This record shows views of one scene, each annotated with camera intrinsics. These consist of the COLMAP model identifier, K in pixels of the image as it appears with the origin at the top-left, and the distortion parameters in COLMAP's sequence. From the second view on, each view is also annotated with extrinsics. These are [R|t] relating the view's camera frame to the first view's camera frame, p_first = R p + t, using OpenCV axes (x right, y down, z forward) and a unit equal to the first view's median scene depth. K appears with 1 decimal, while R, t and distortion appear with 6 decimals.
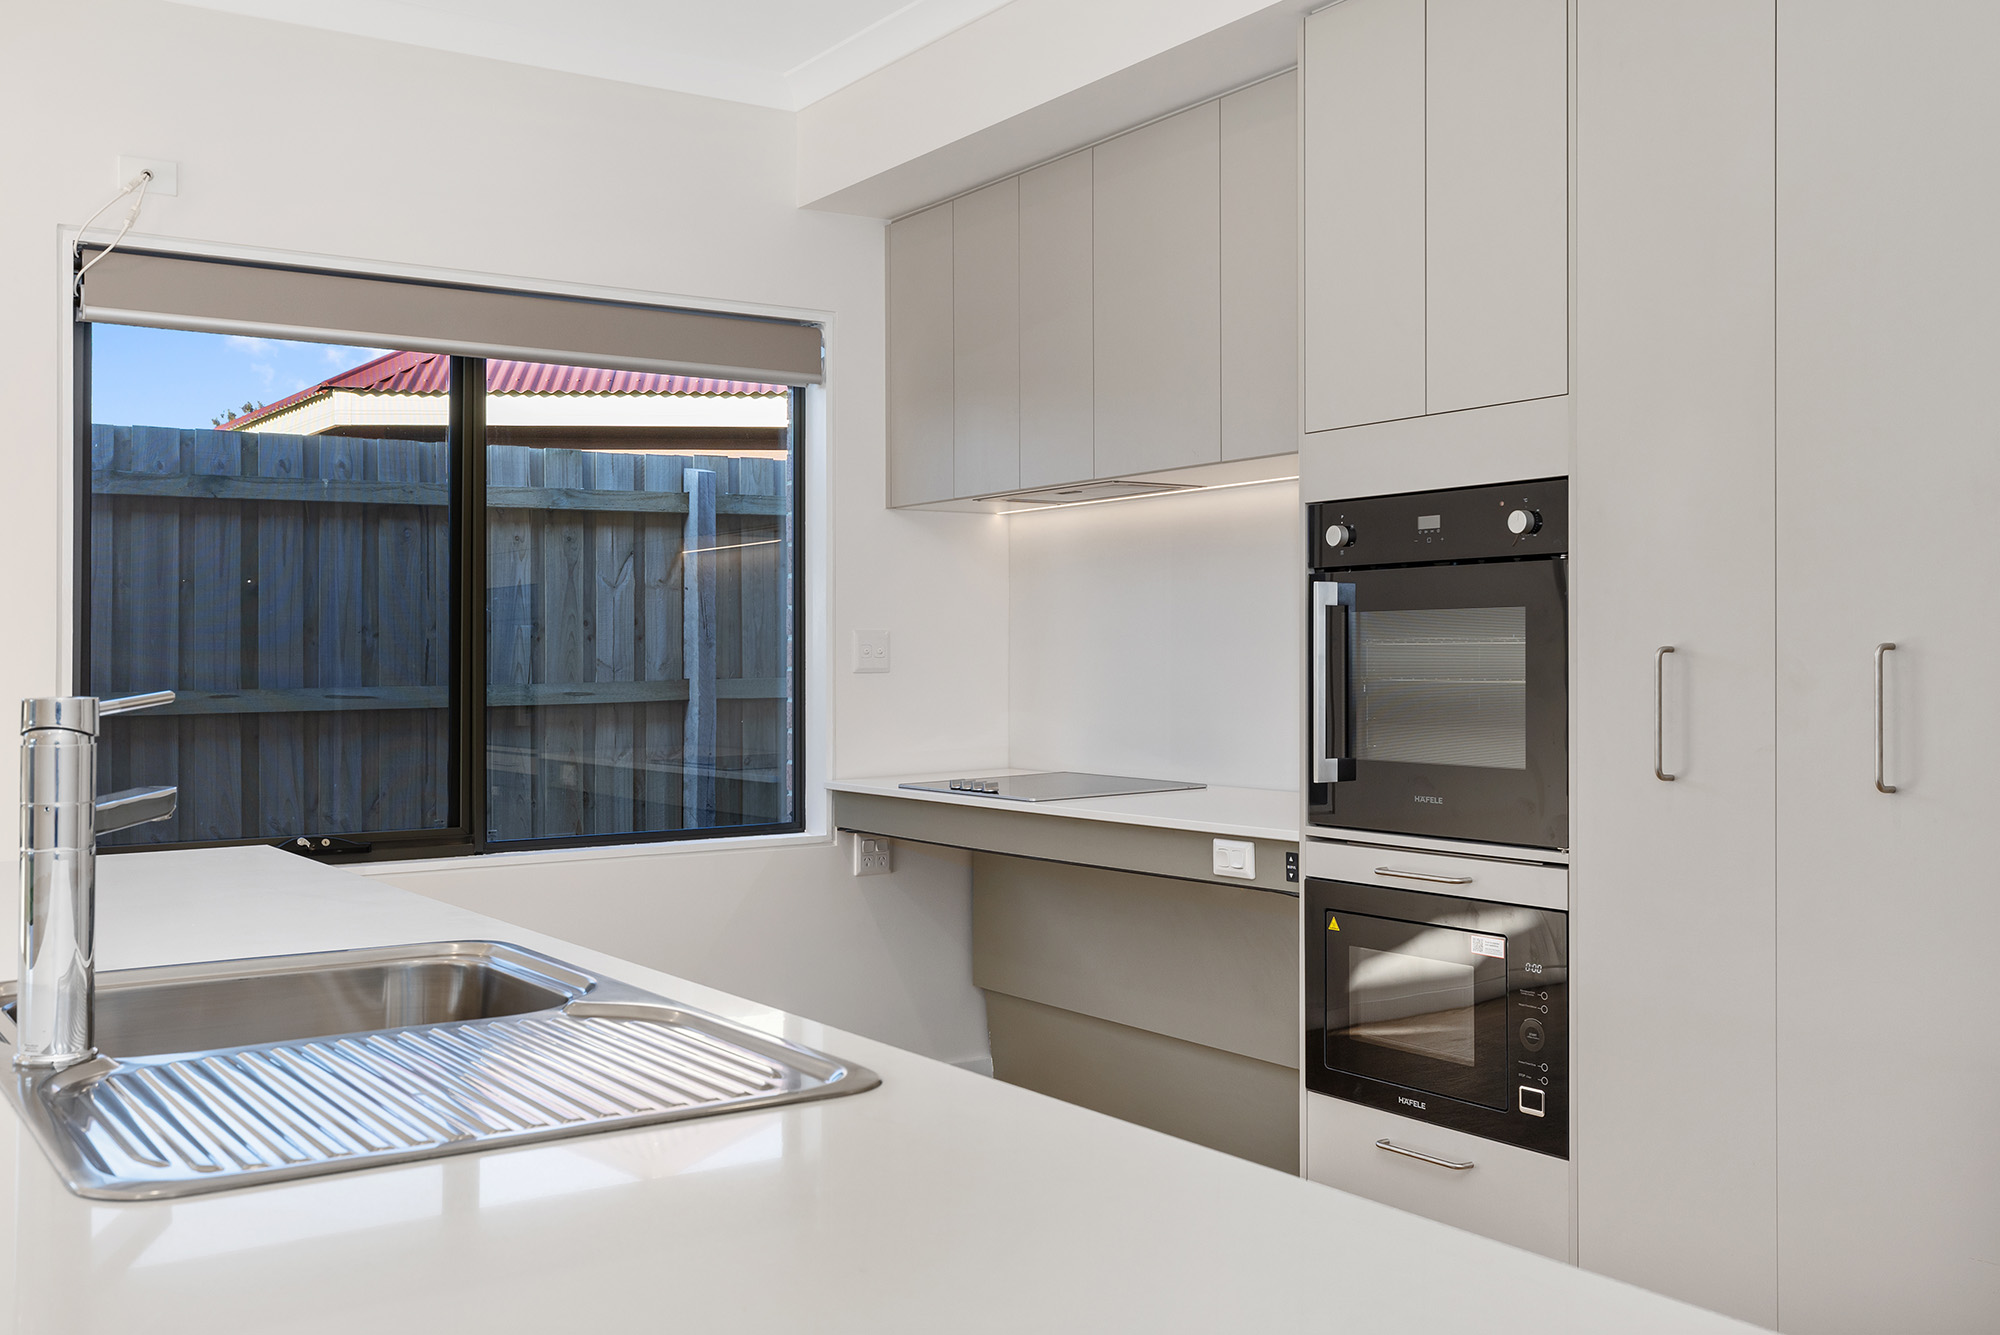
lens RADIAL K [[1890.8, 0, 1000.0], [0, 1890.8, 667.5], [0, 0, 1]] dist [0.007598, 0.002979]
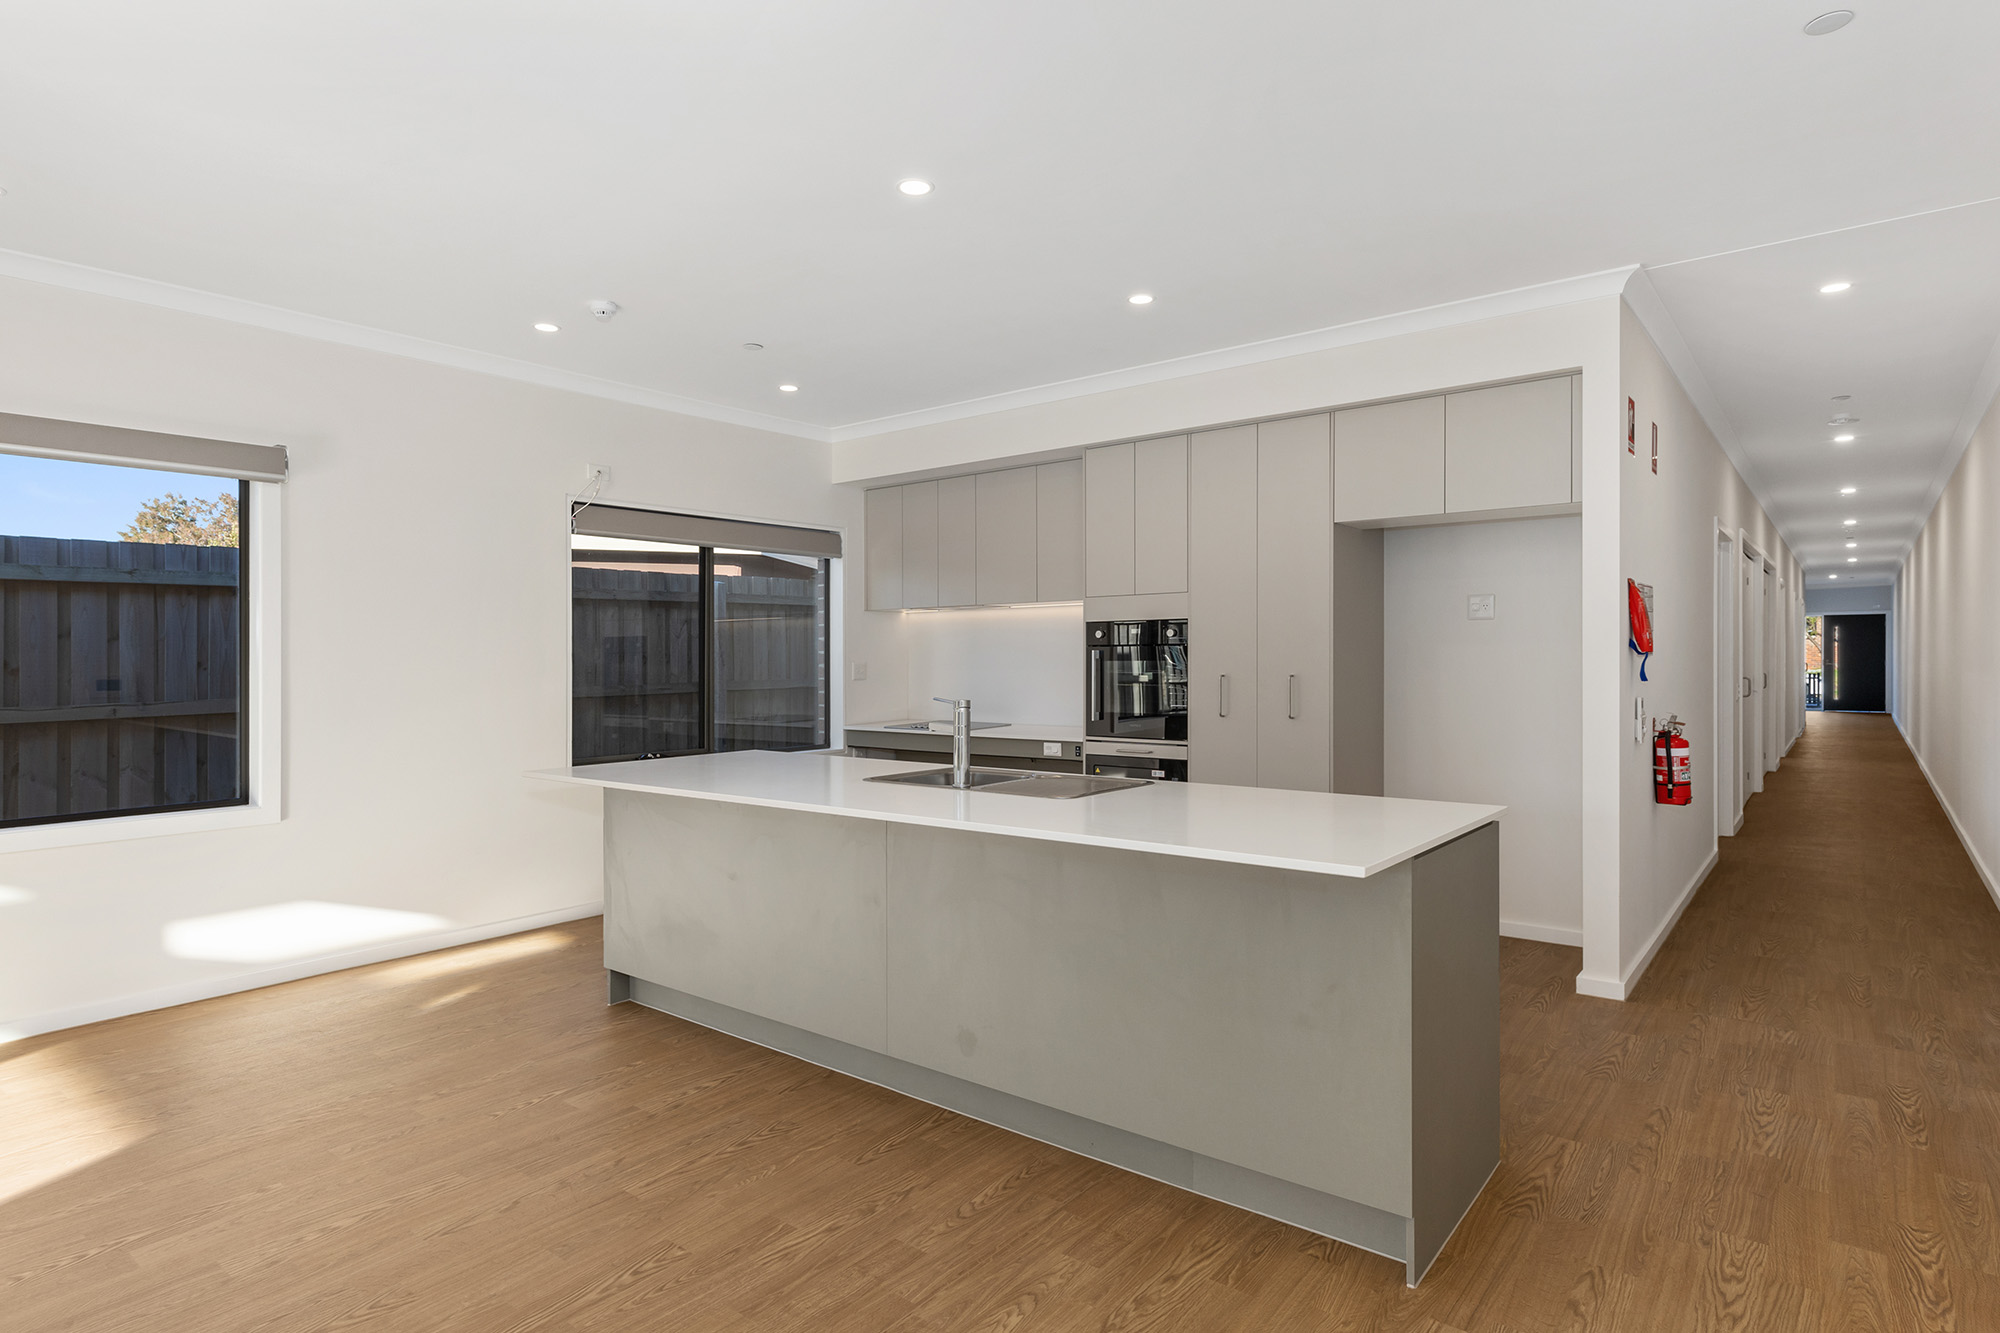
lens RADIAL K [[1060.4, 0, 1000.0], [0, 1060.4, 666.5], [0, 0, 1]] dist [0.002625, 0.000259]
pose [[0.957170, -0.001851, 0.289521, -0.312513], [0.001749, 0.999998, 0.000612, -0.016269], [-0.289521, -0.000079, 0.957172, -0.357251]]
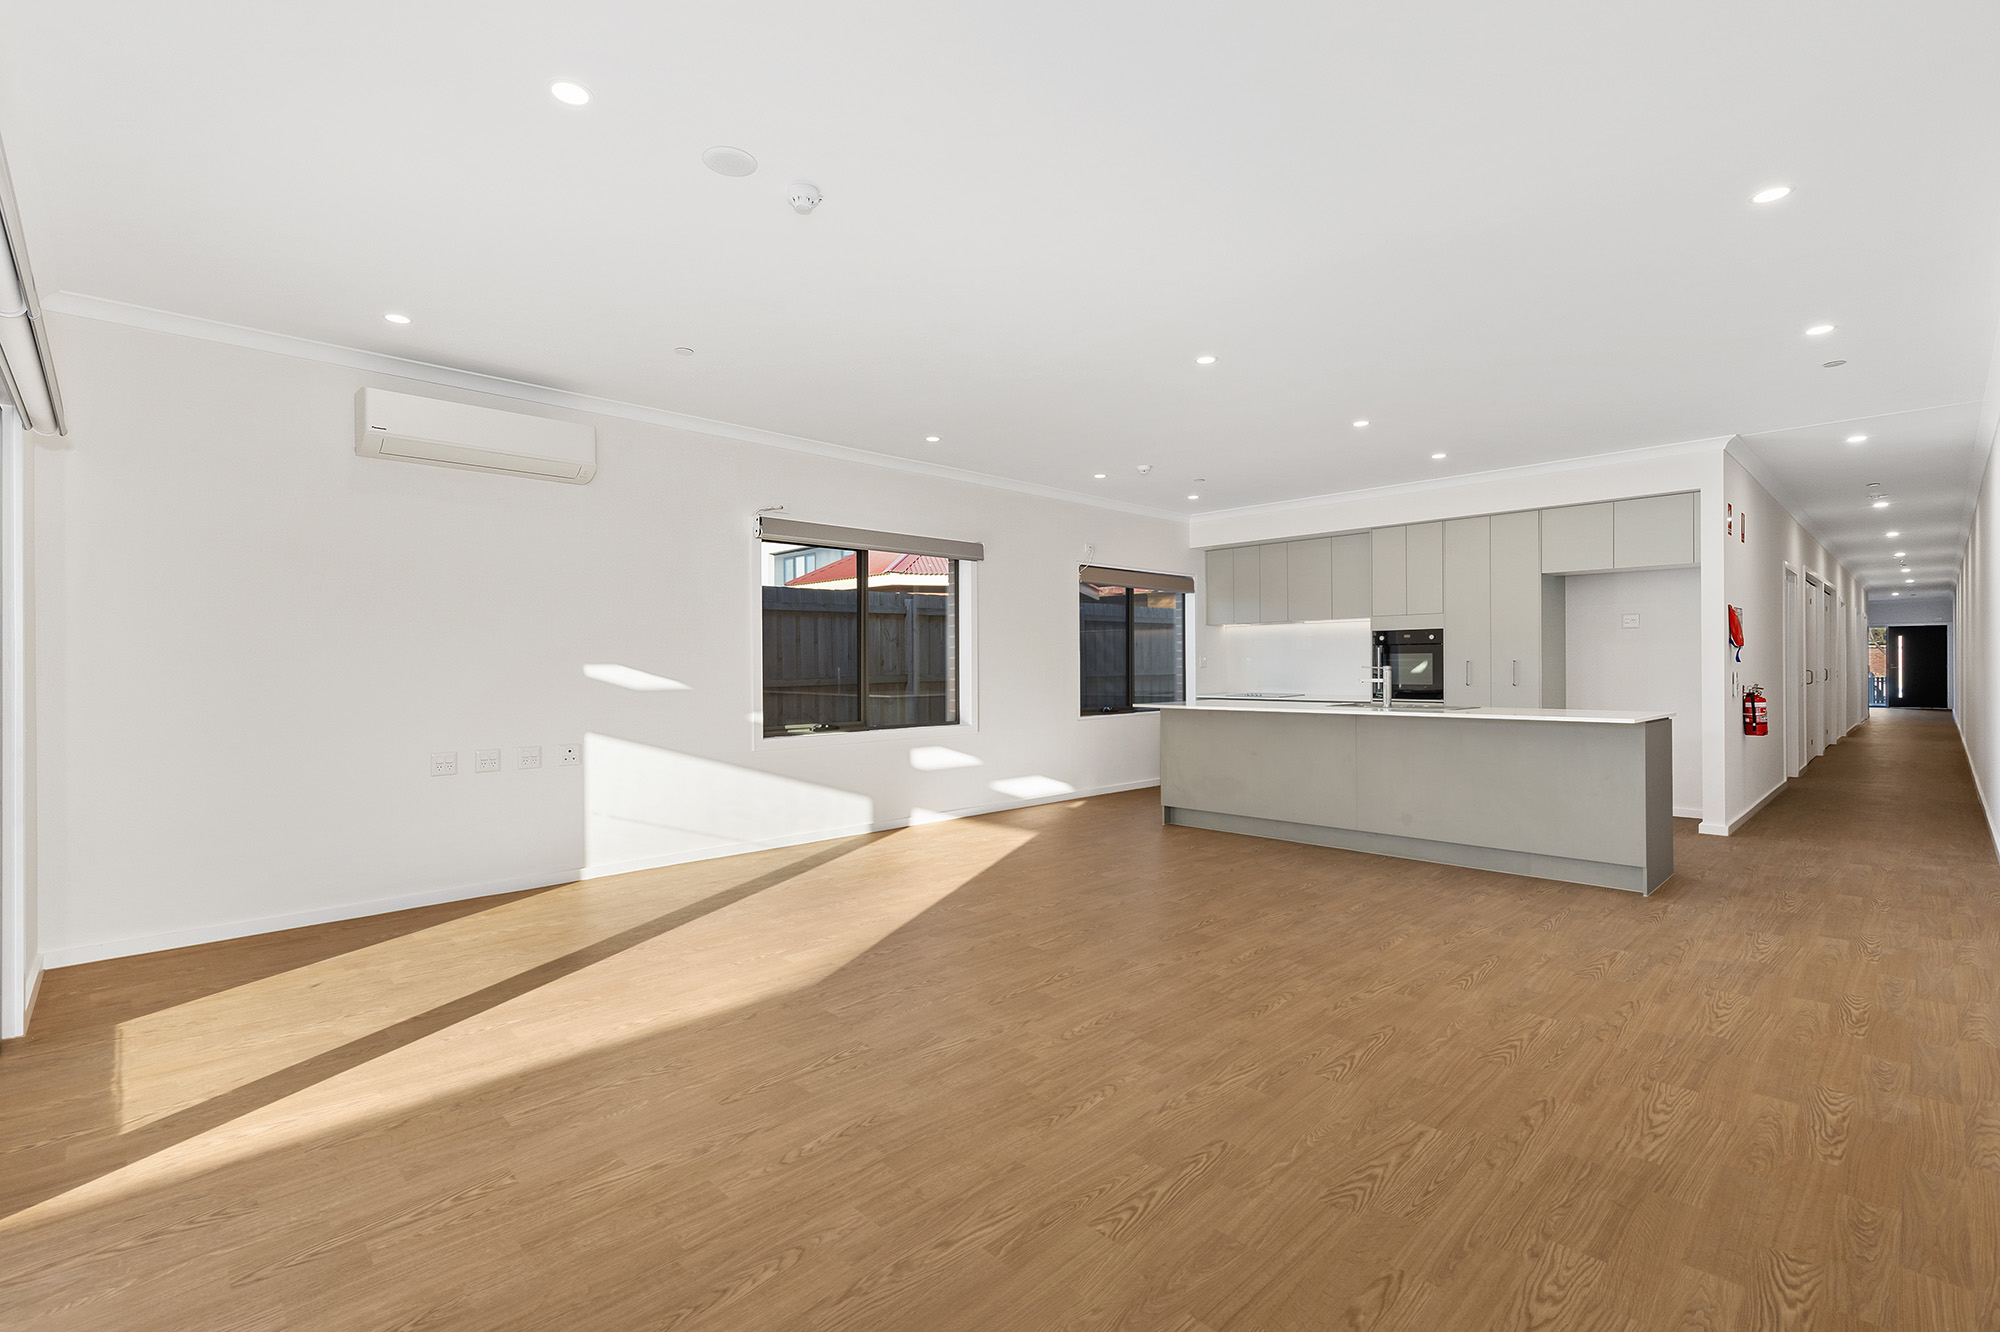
lens RADIAL K [[881.0, 0, 1000.0], [0, 881.0, 666.0], [0, 0, 1]] dist [0.002561, -0.000502]
pose [[0.987491, 0.002263, 0.157657, -0.838817], [-0.001182, 0.999975, -0.006948, 0.013972], [-0.157669, 0.006675, 0.987470, -0.792545]]
